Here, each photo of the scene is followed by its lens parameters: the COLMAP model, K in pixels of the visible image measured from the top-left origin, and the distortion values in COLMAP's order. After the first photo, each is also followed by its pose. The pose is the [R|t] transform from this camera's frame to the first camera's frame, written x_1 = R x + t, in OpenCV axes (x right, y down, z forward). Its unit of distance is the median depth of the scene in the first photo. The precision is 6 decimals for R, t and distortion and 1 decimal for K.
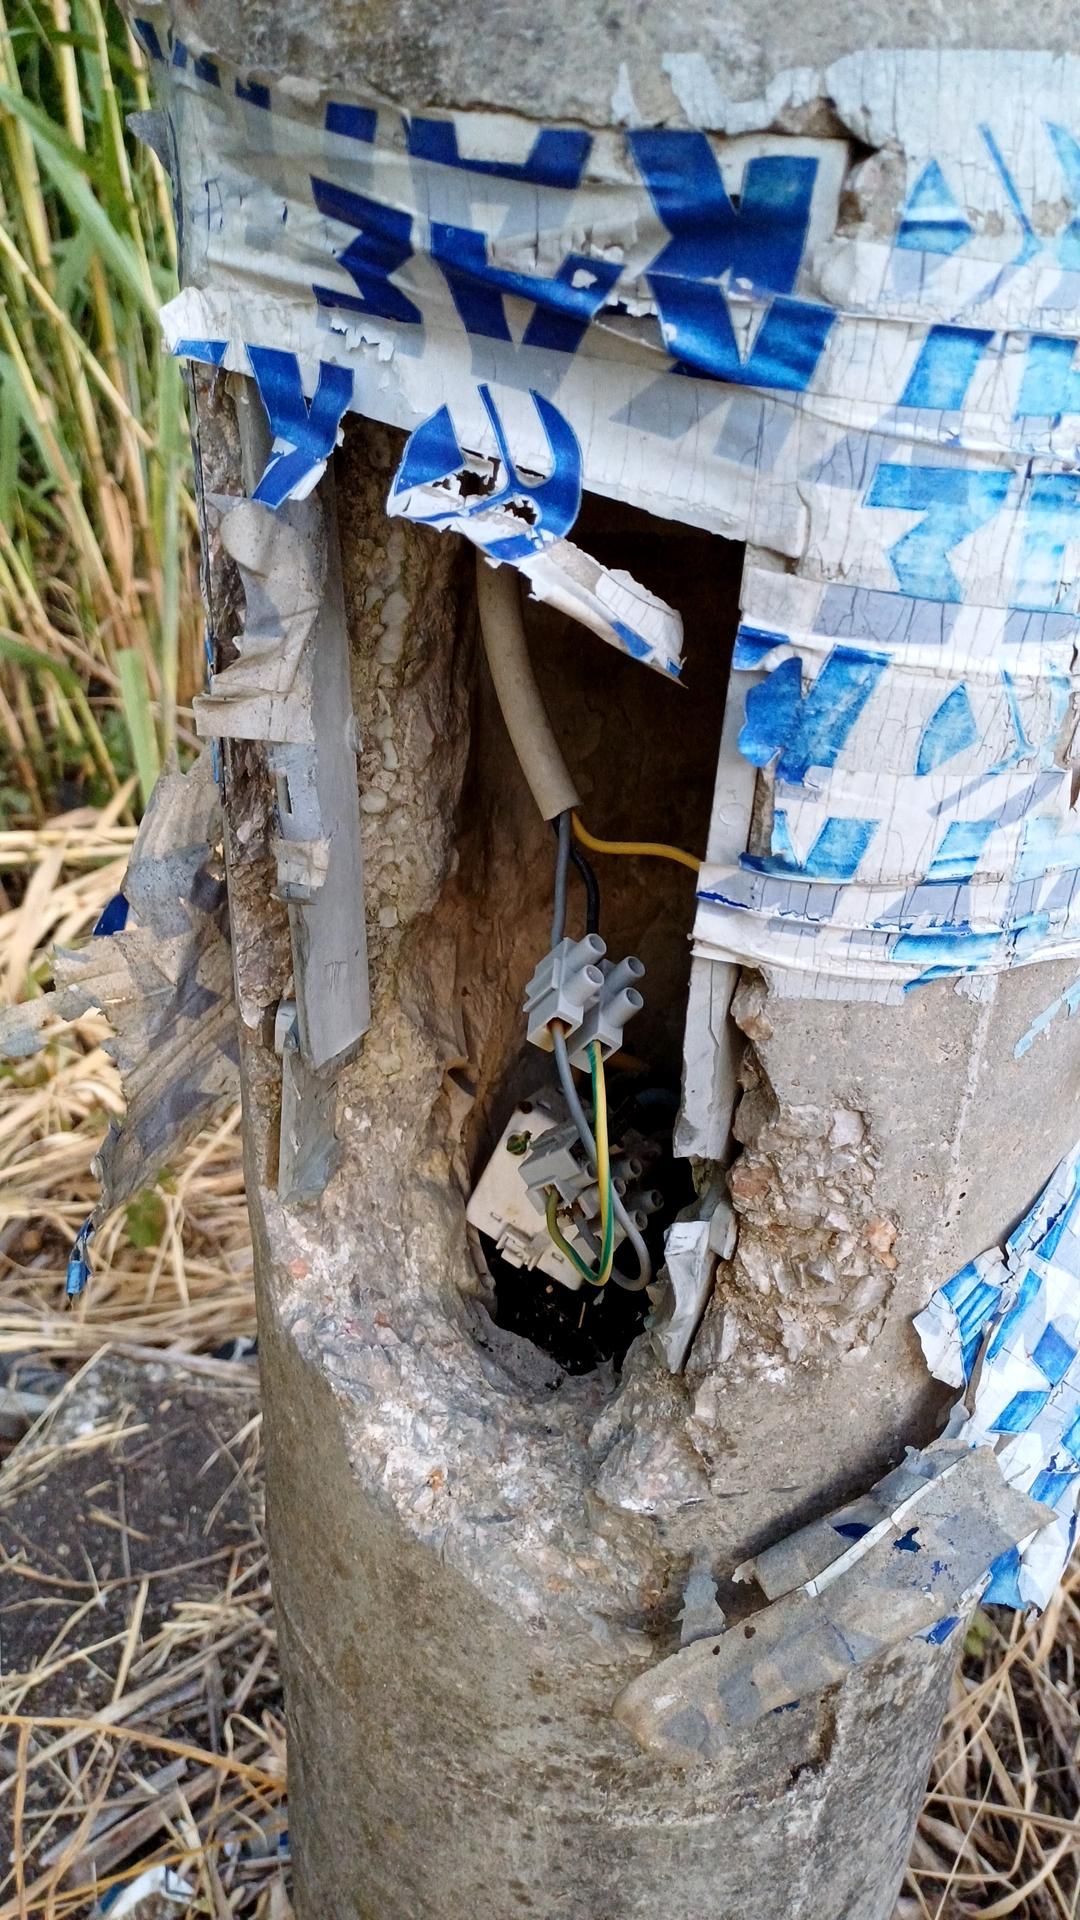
lens RADIAL K [[1574.1, 0, 540.0], [0, 1574.1, 960.0], [0, 0, 1]] dist [0.147646, -0.000943]
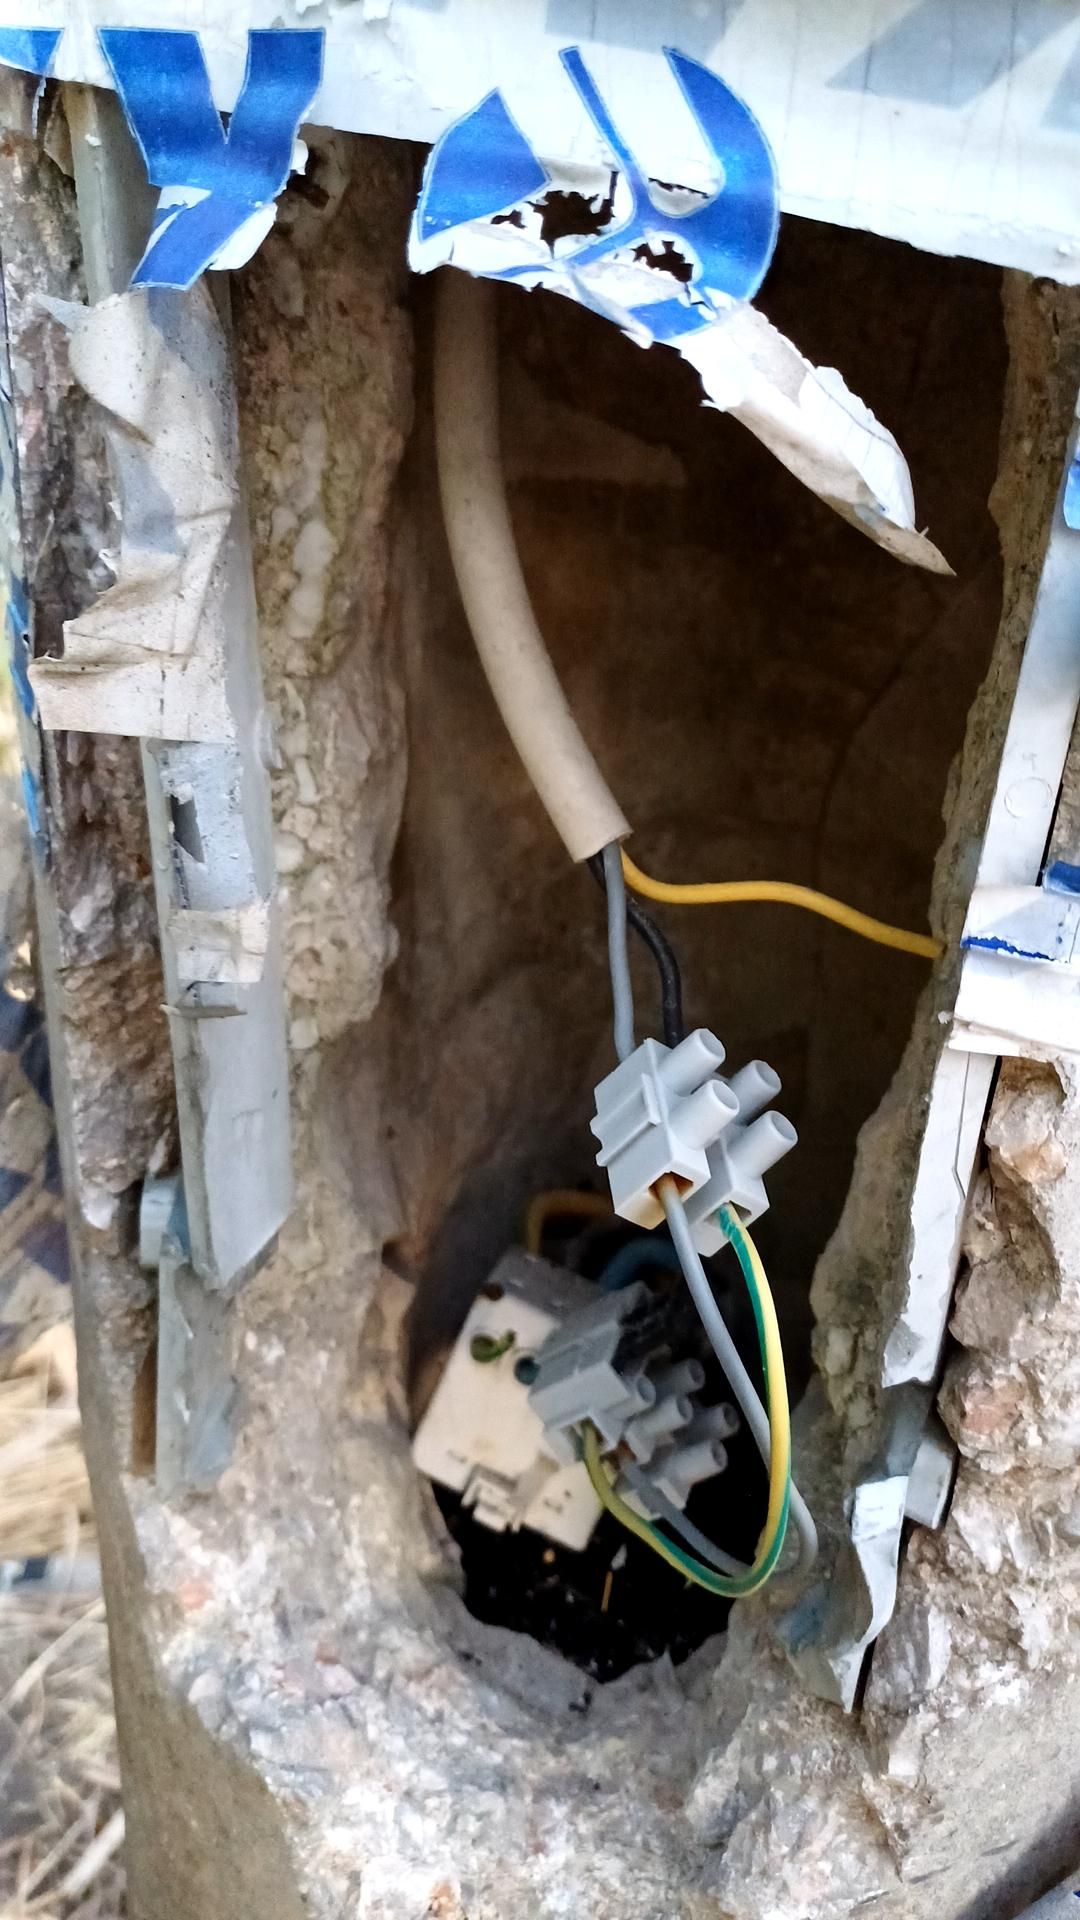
lens RADIAL K [[1523.1, 0, 540.0], [0, 1523.1, 960.0], [0, 0, 1]] dist [0.011837, 0.003081]
pose [[0.978130, -0.070949, 0.195521, -0.130146], [0.084809, 0.994375, -0.063443, -0.010497], [-0.189920, 0.078638, 0.978645, 0.389481]]
